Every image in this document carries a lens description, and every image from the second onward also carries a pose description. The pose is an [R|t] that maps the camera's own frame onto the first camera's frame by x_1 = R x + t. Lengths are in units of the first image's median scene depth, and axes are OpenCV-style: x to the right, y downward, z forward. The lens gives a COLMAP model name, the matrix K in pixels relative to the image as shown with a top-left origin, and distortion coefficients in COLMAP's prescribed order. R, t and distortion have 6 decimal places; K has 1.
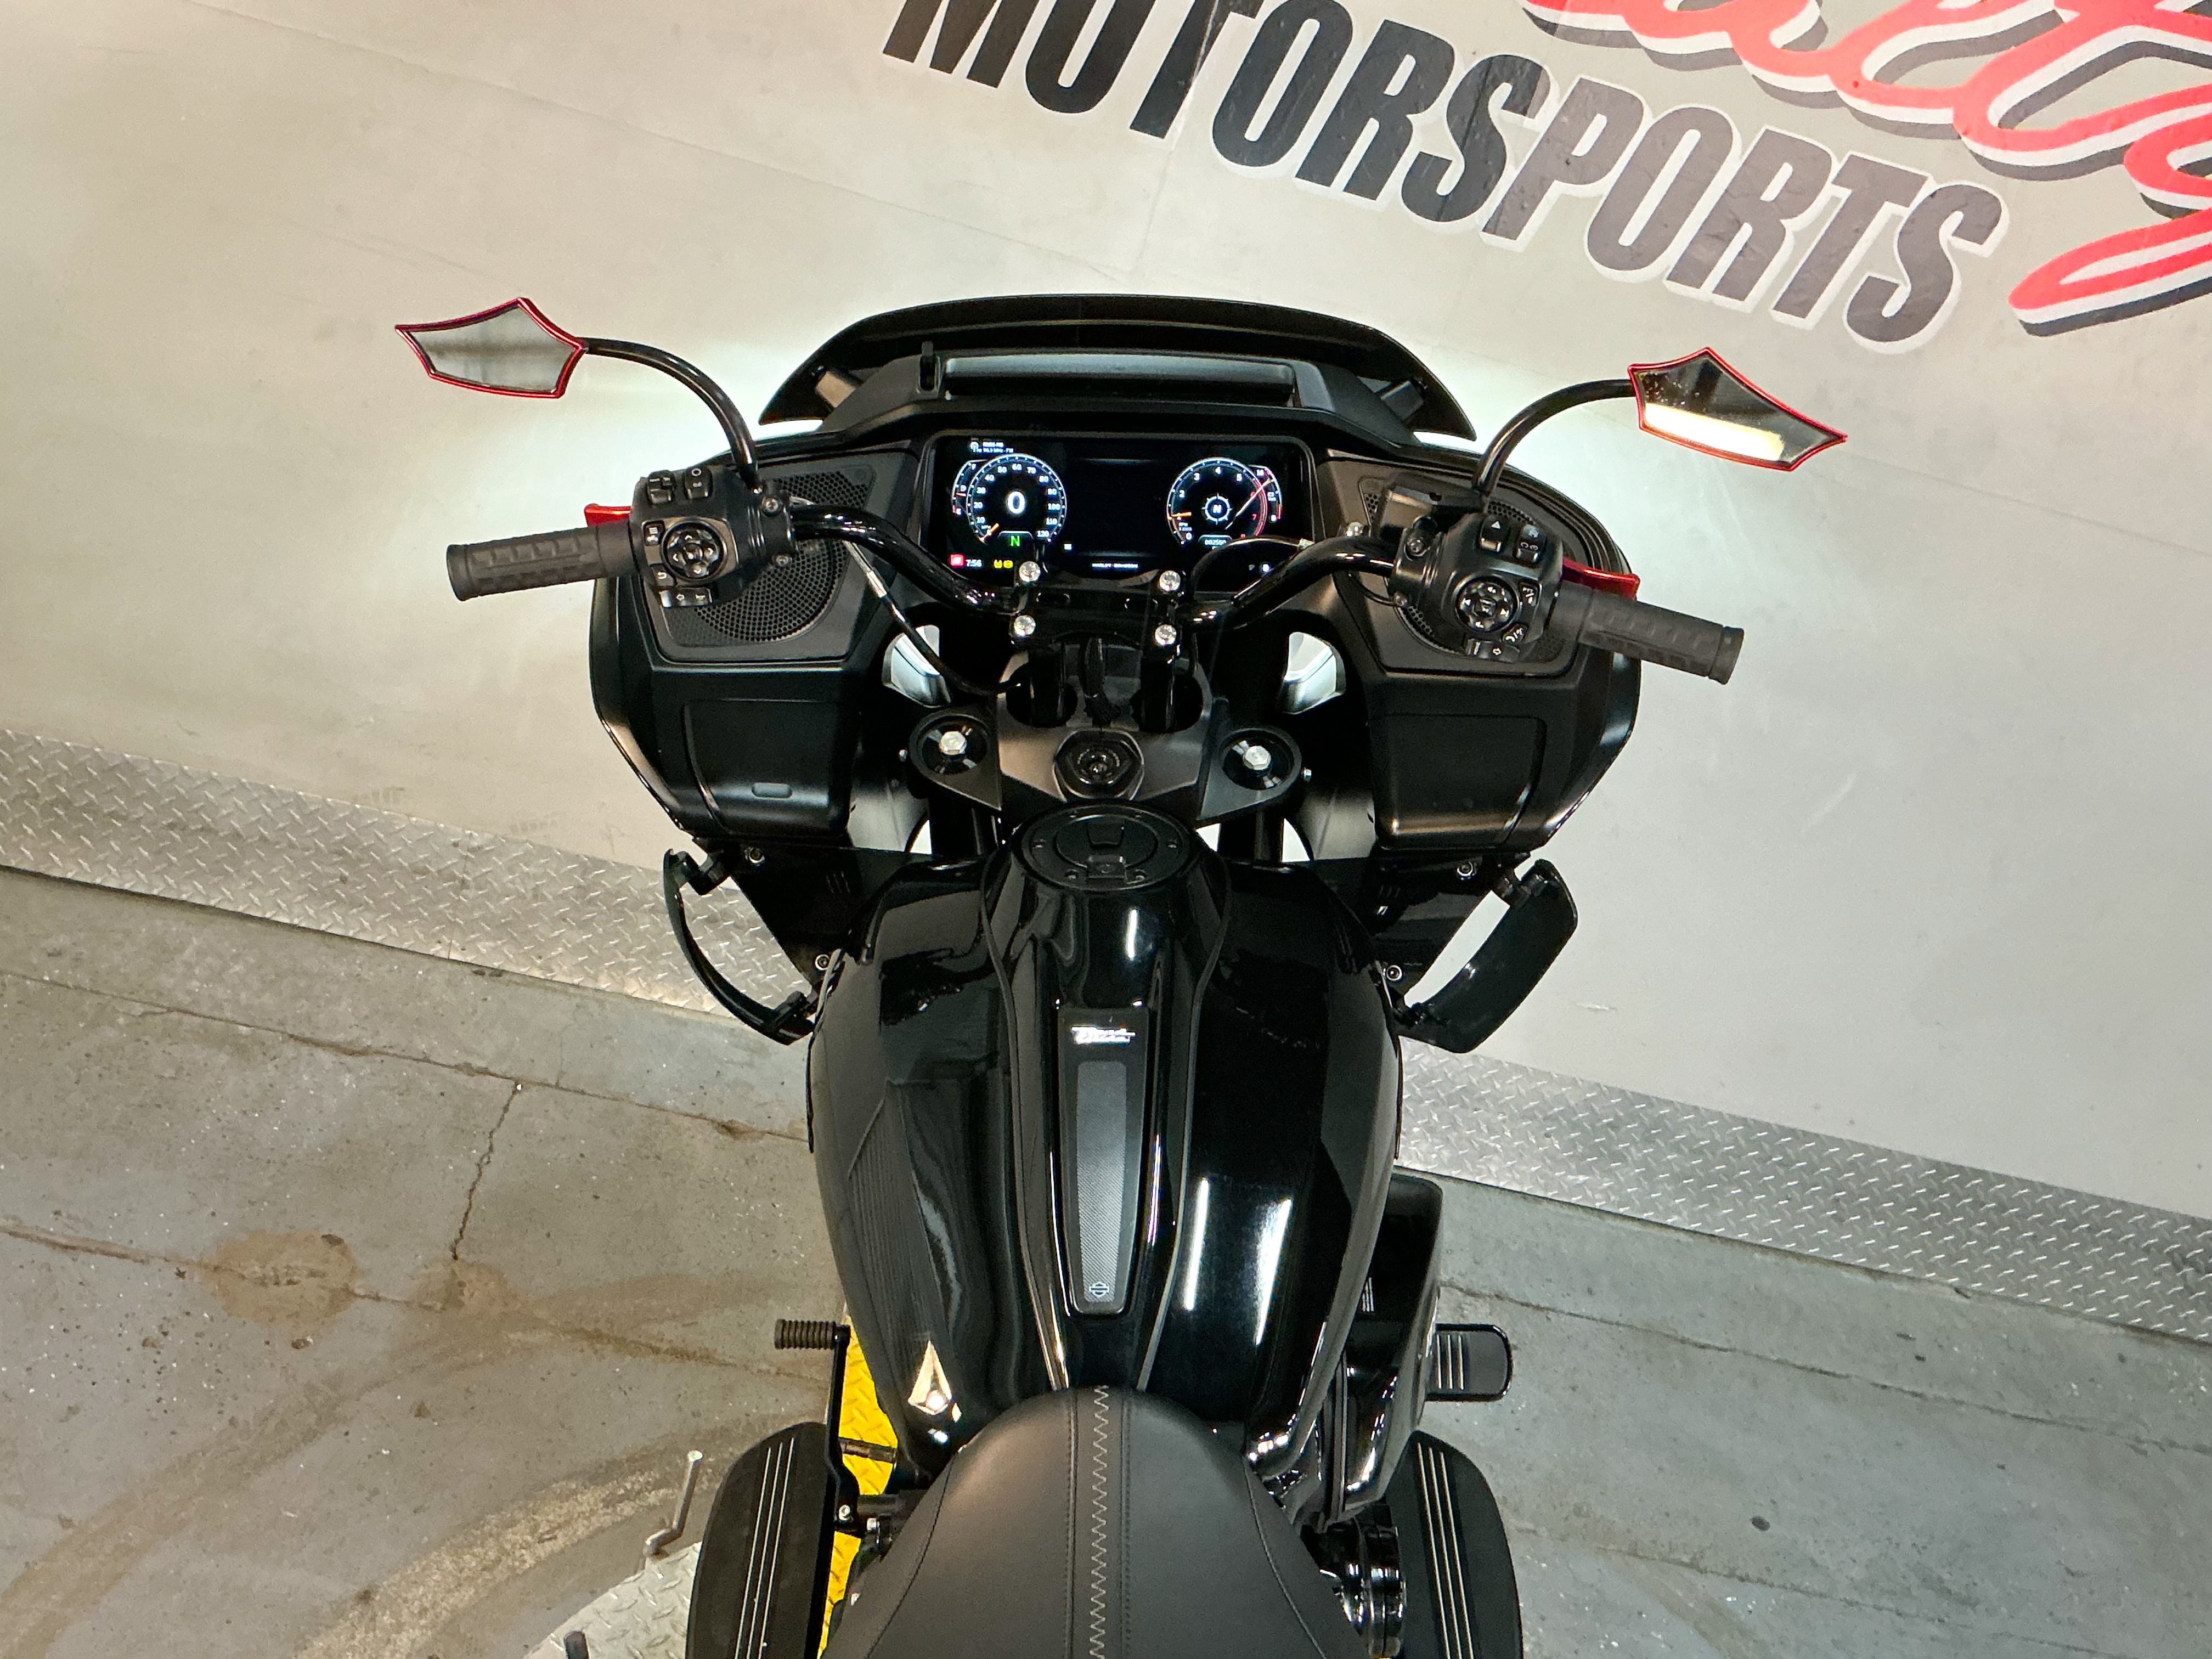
lens RADIAL K [[2265.2, 0, 1106.0], [0, 2265.2, 829.5], [0, 0, 1]] dist [0.109571, -0.007990]
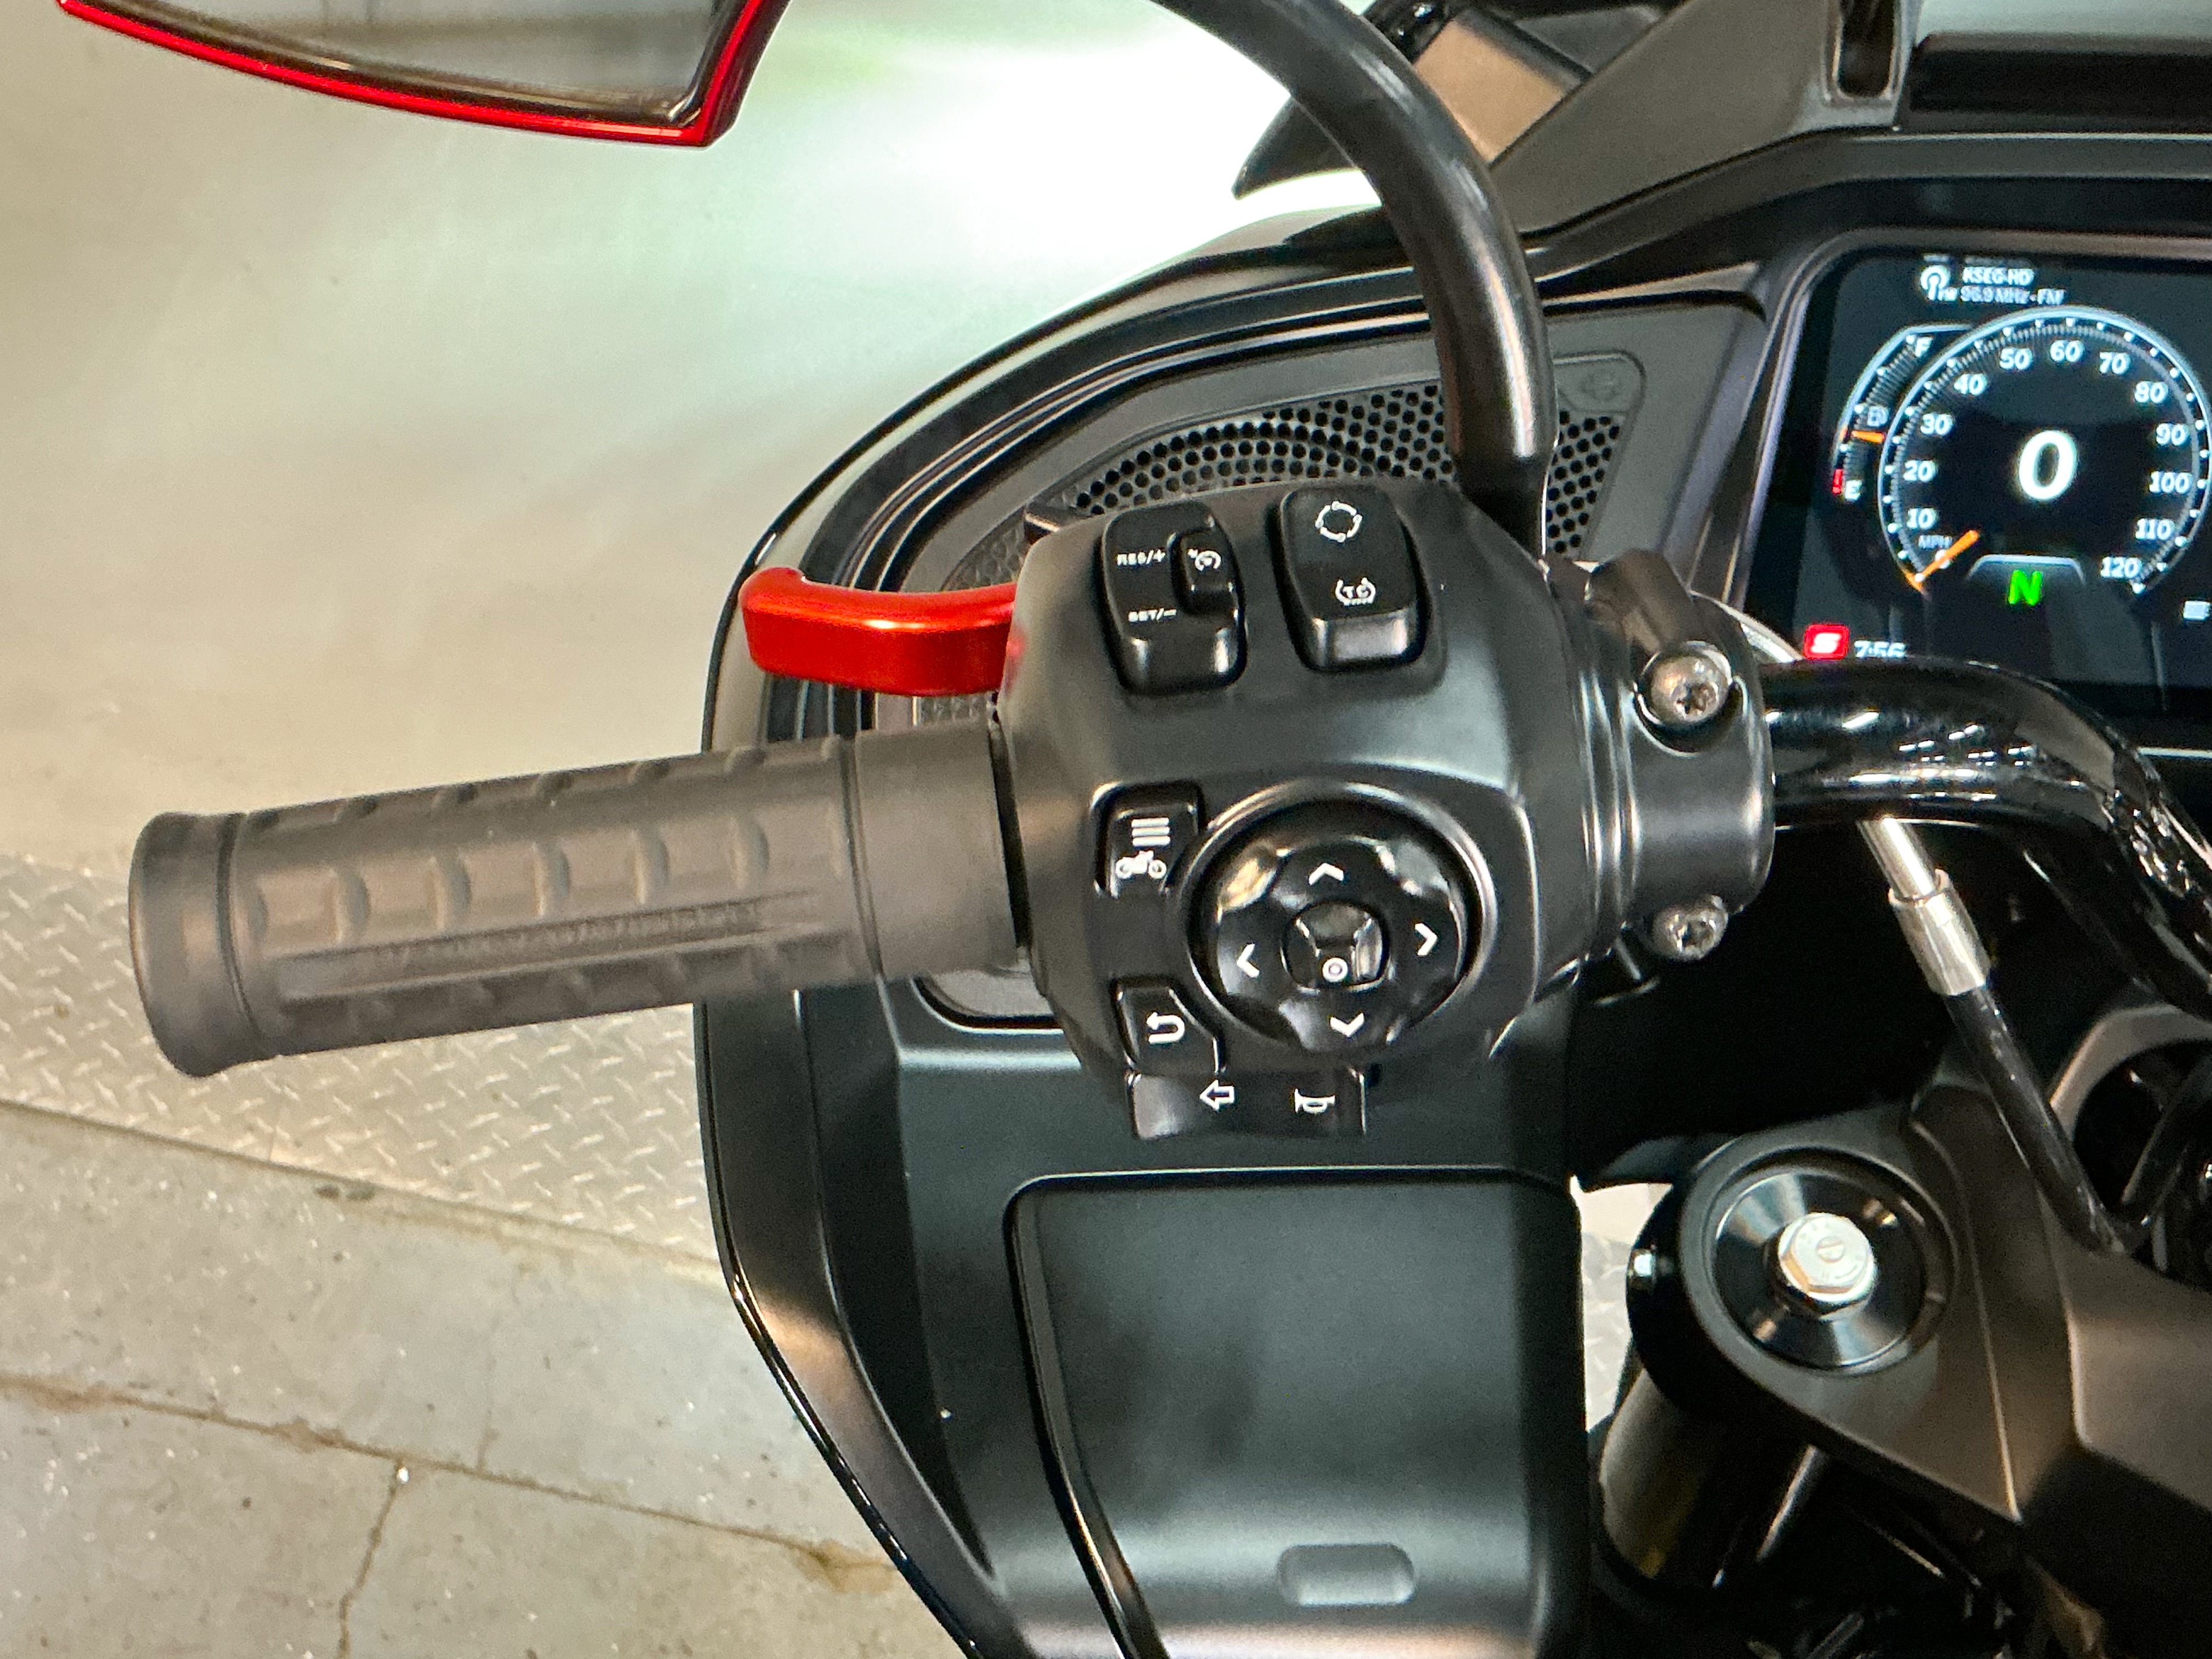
lens RADIAL K [[2907.0, 0, 1106.0], [0, 2907.0, 829.5], [0, 0, 1]] dist [0.122552, -0.226406]
pose [[0.999376, 0.032815, -0.013073, -0.157157], [-0.031724, 0.996572, 0.076410, -0.119484], [0.015535, -0.075947, 0.996991, 0.589776]]
